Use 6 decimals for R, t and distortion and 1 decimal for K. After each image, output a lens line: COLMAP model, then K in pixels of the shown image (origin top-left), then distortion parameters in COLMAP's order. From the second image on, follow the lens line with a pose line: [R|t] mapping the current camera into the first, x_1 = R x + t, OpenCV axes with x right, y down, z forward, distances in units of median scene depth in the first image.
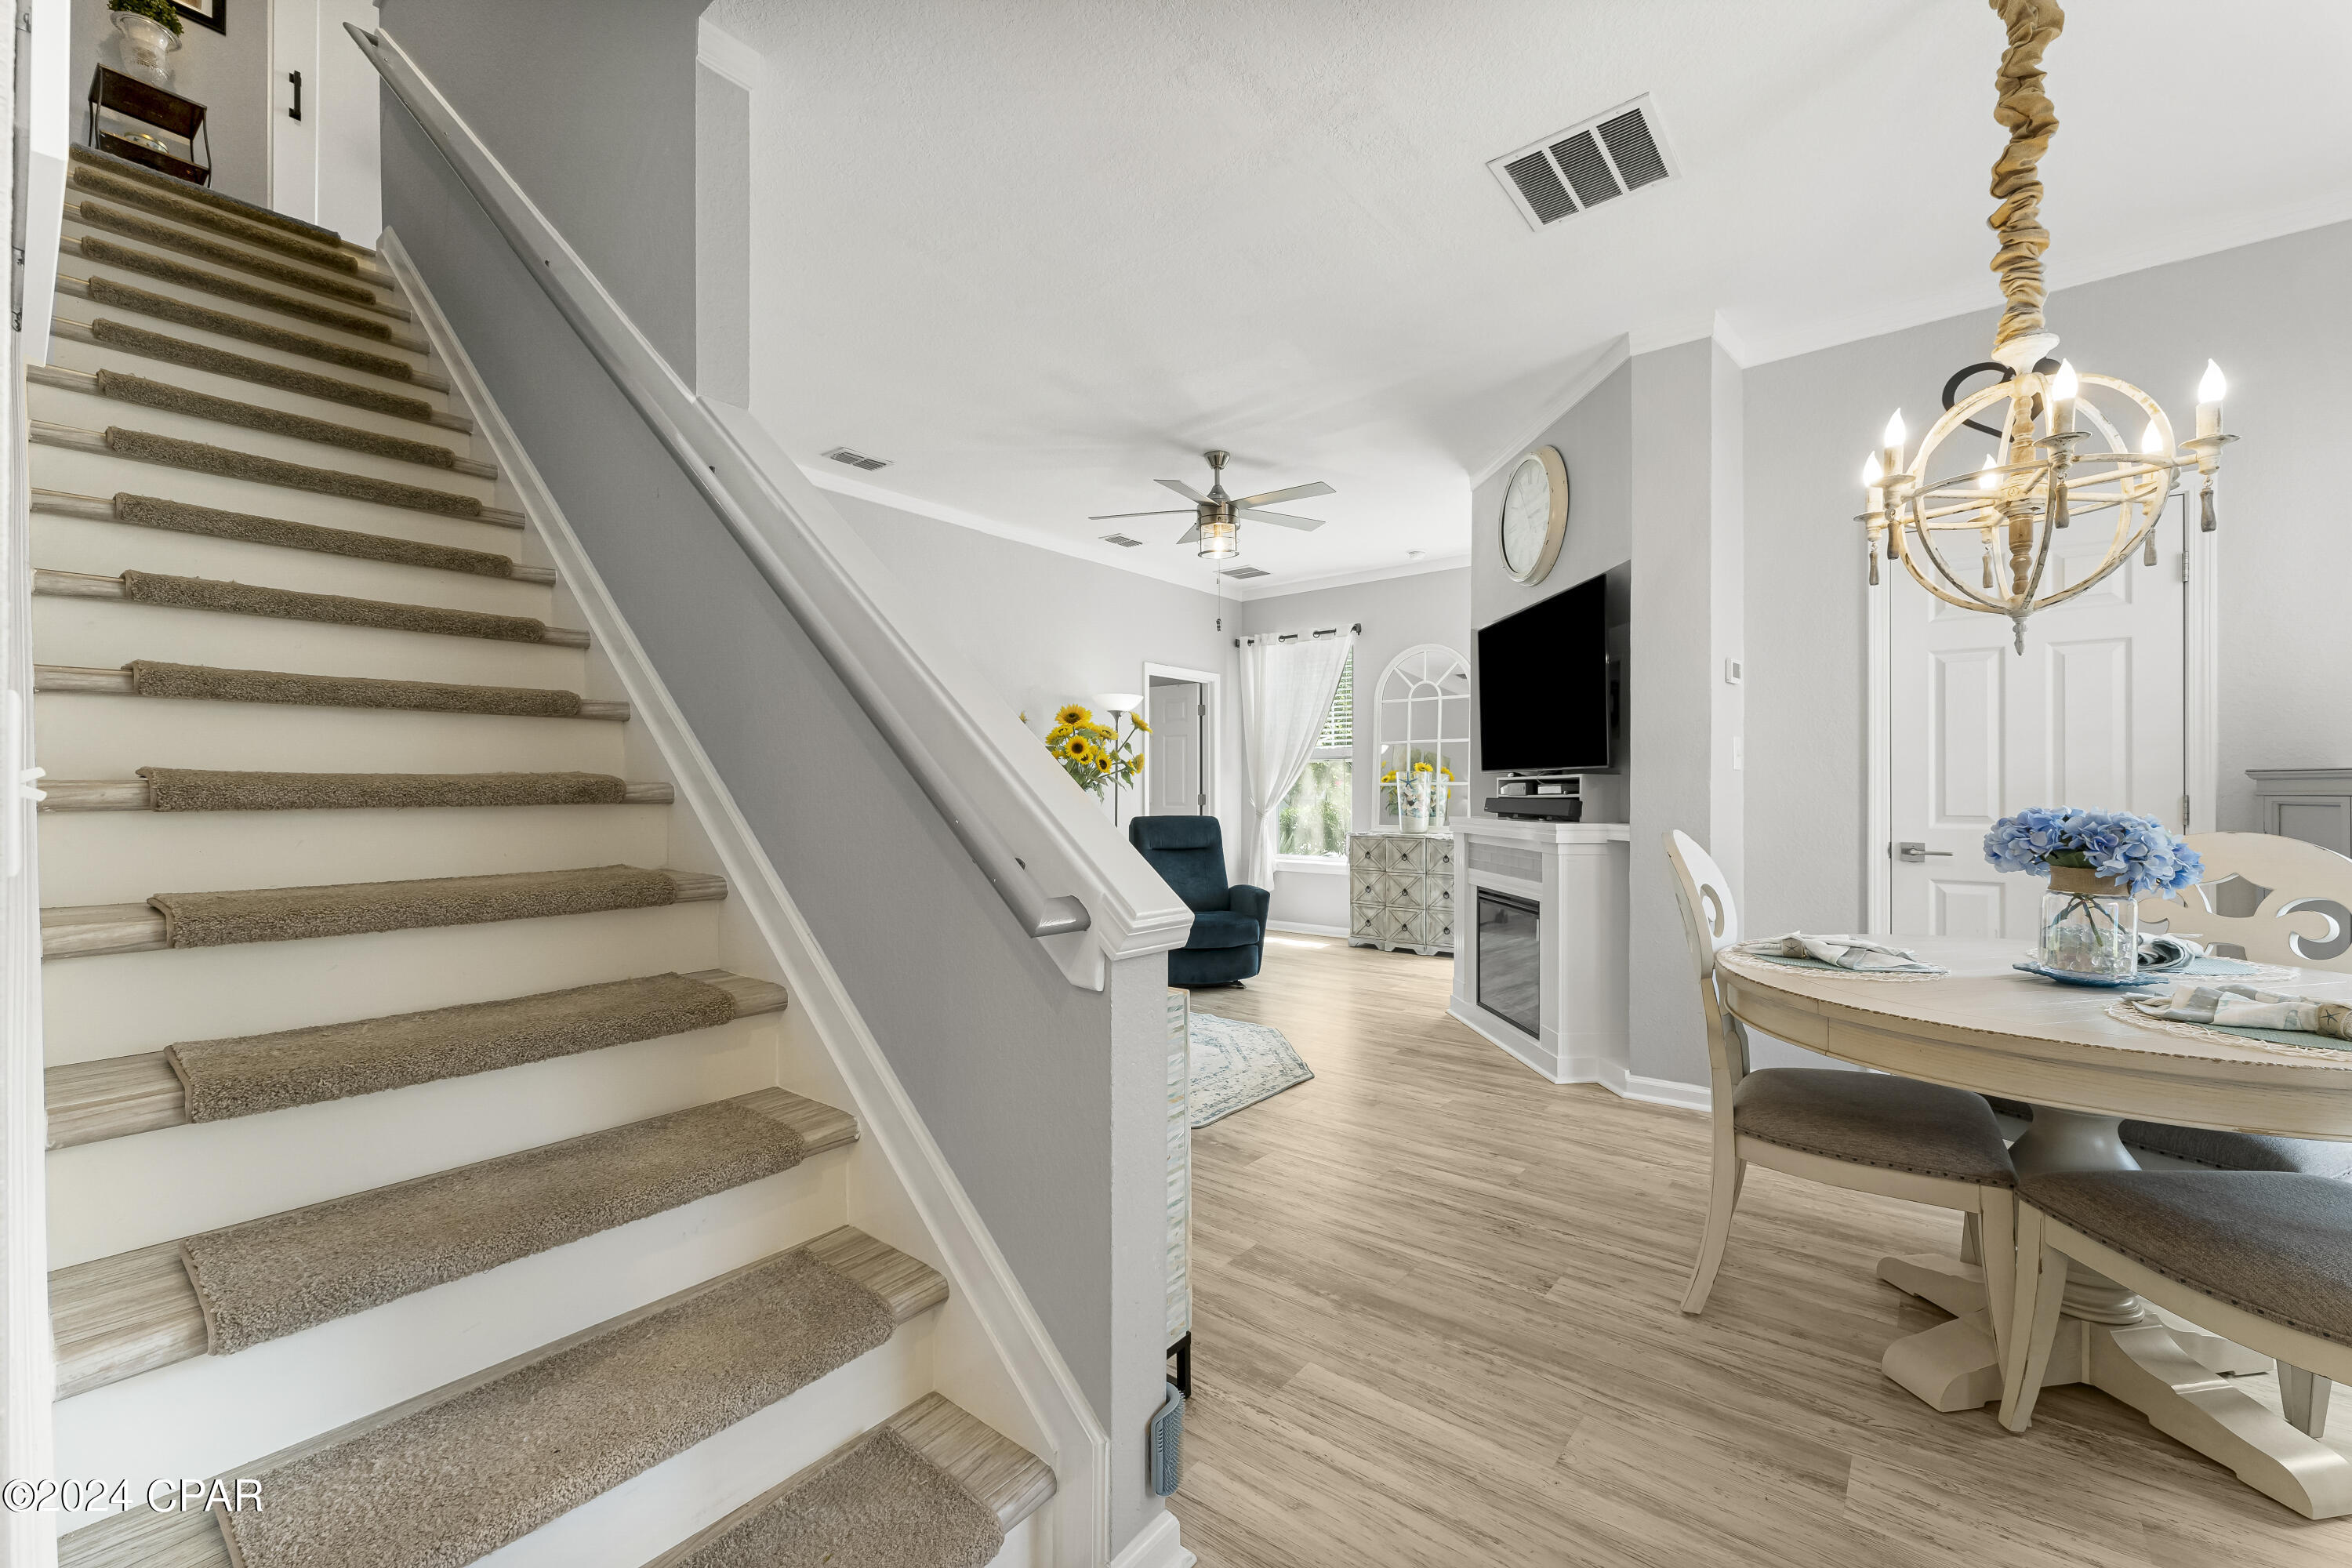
lens RADIAL K [[947.2, 0, 1160.3], [0, 947.2, 791.1], [0, 0, 1]] dist [0.000457, -0.000522]
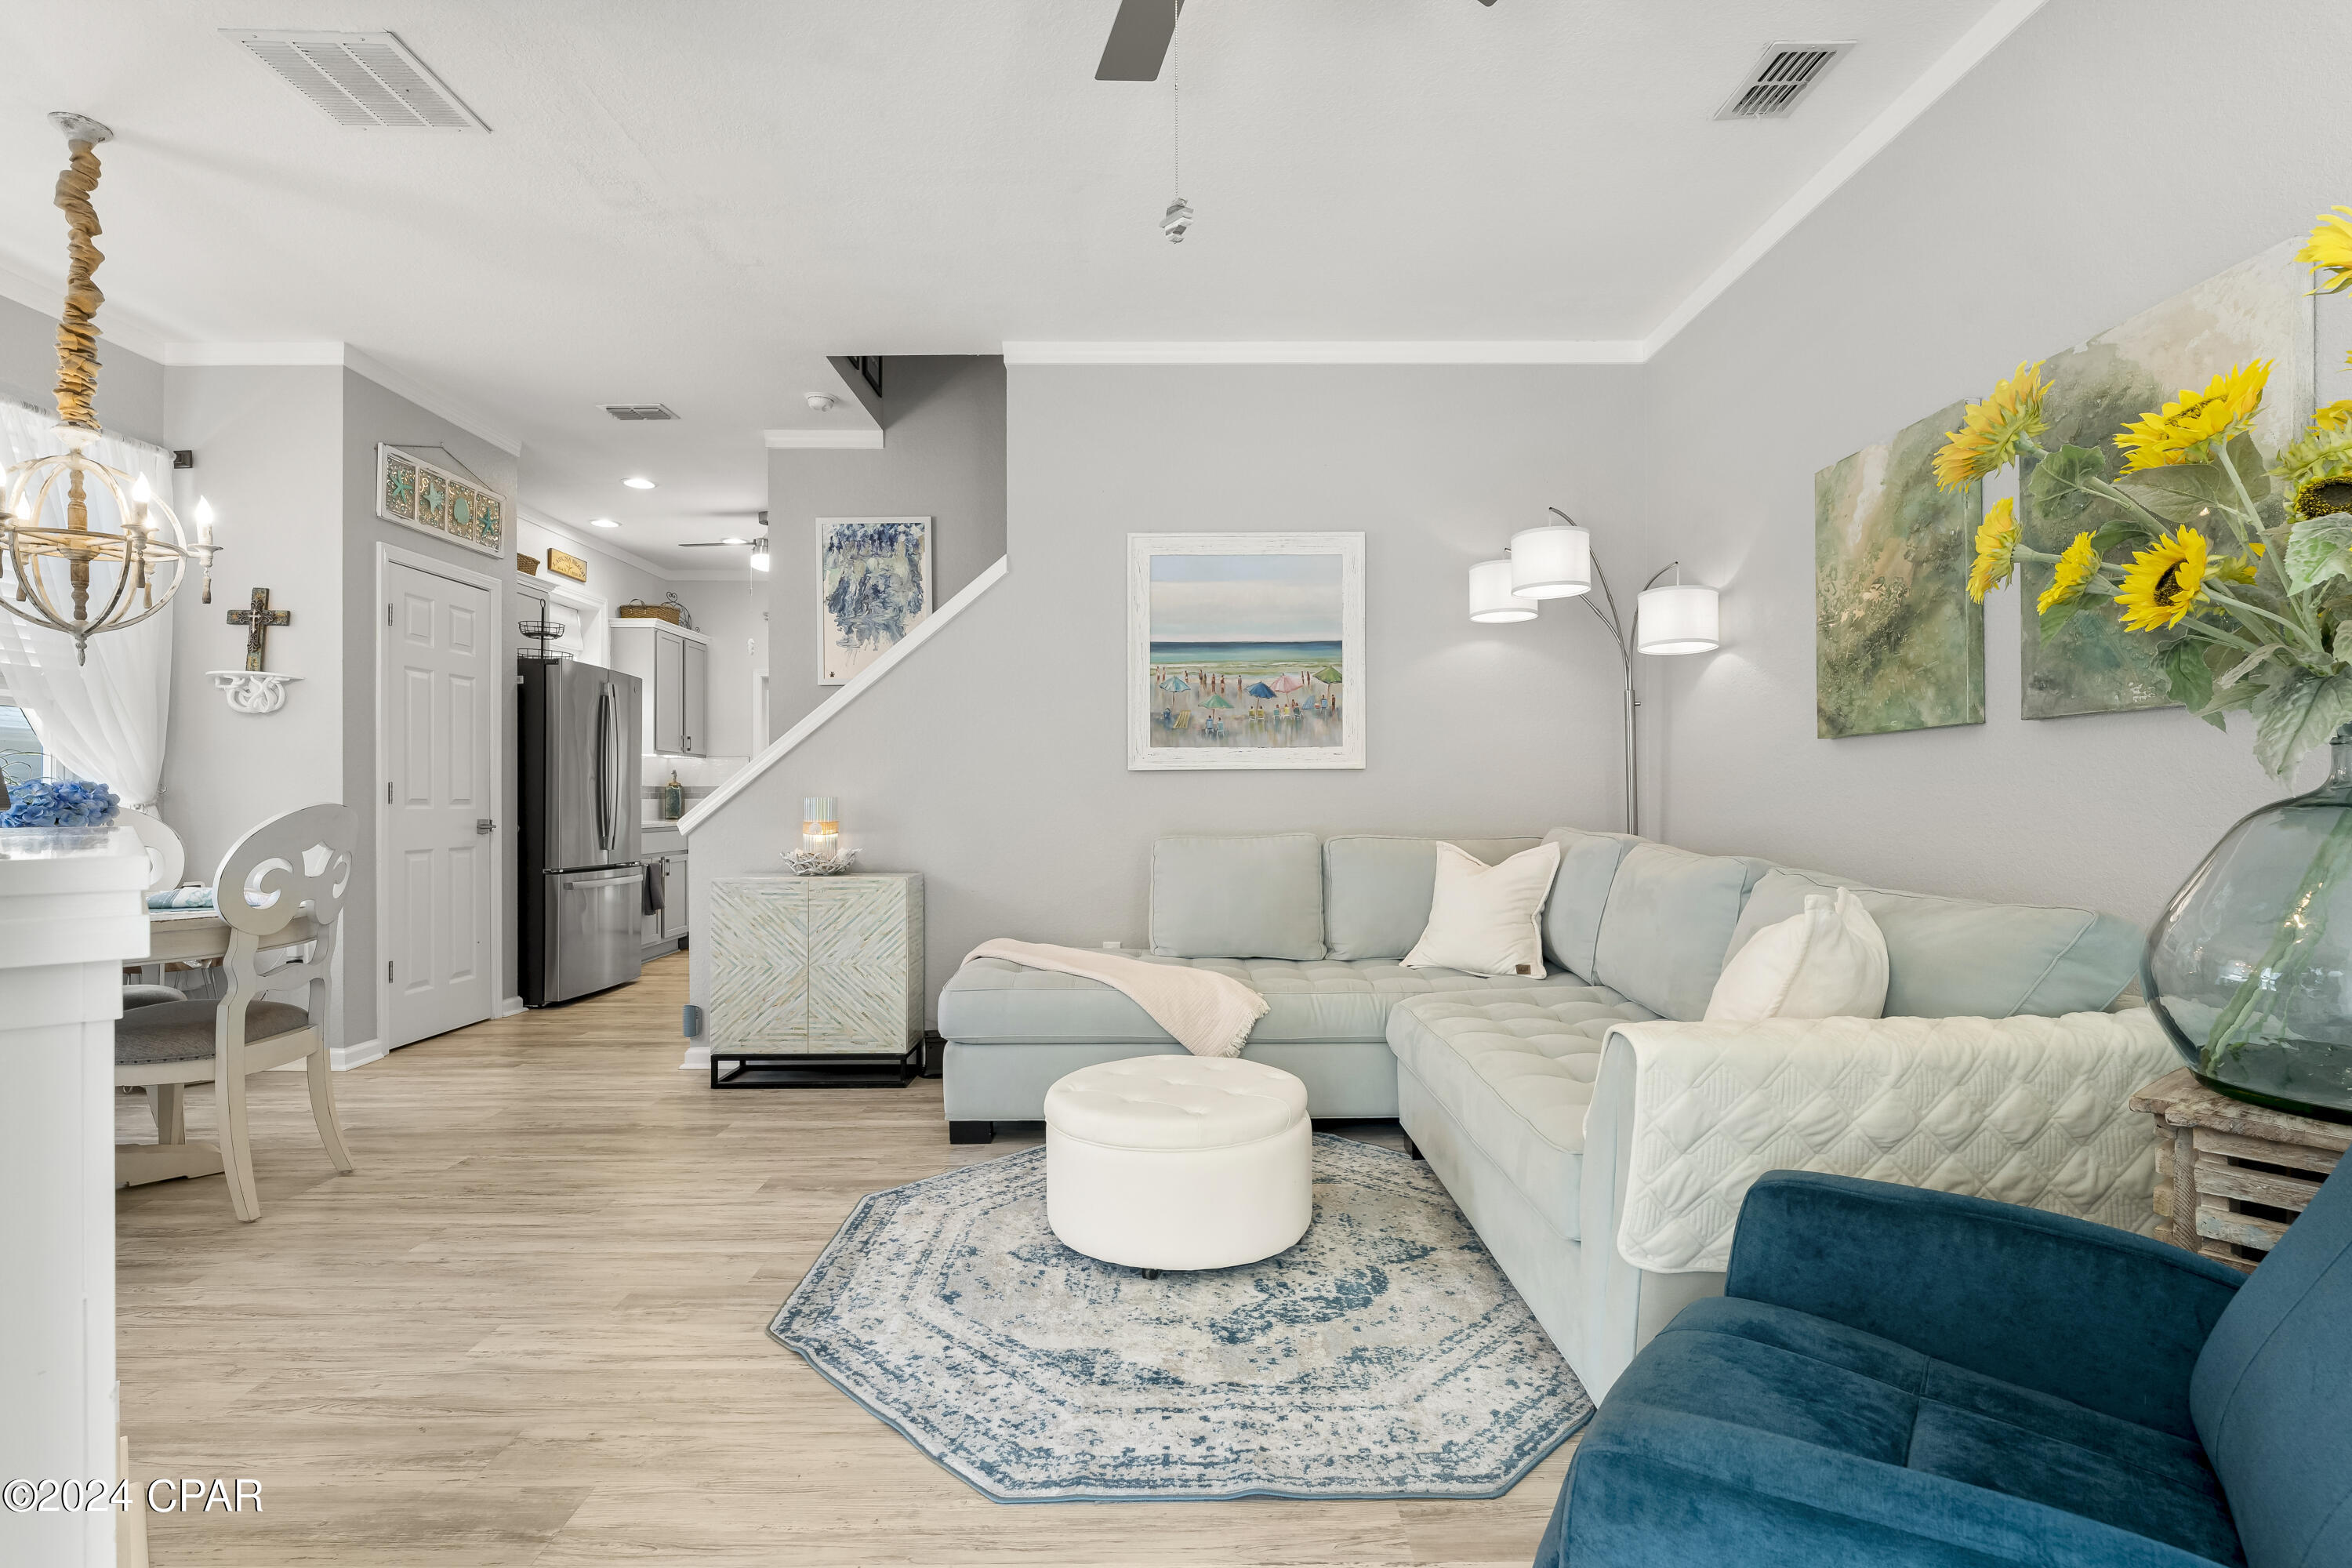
lens RADIAL K [[1137.4, 0, 1176.2], [0, 1137.4, 793.3], [0, 0, 1]] dist [-0.008960, 0.001749]
pose [[-0.759153, 0.000035, -0.650913, 0.353828], [0.004040, 0.999981, -0.004658, 0.022651], [0.650900, -0.006166, -0.759138, 1.462535]]
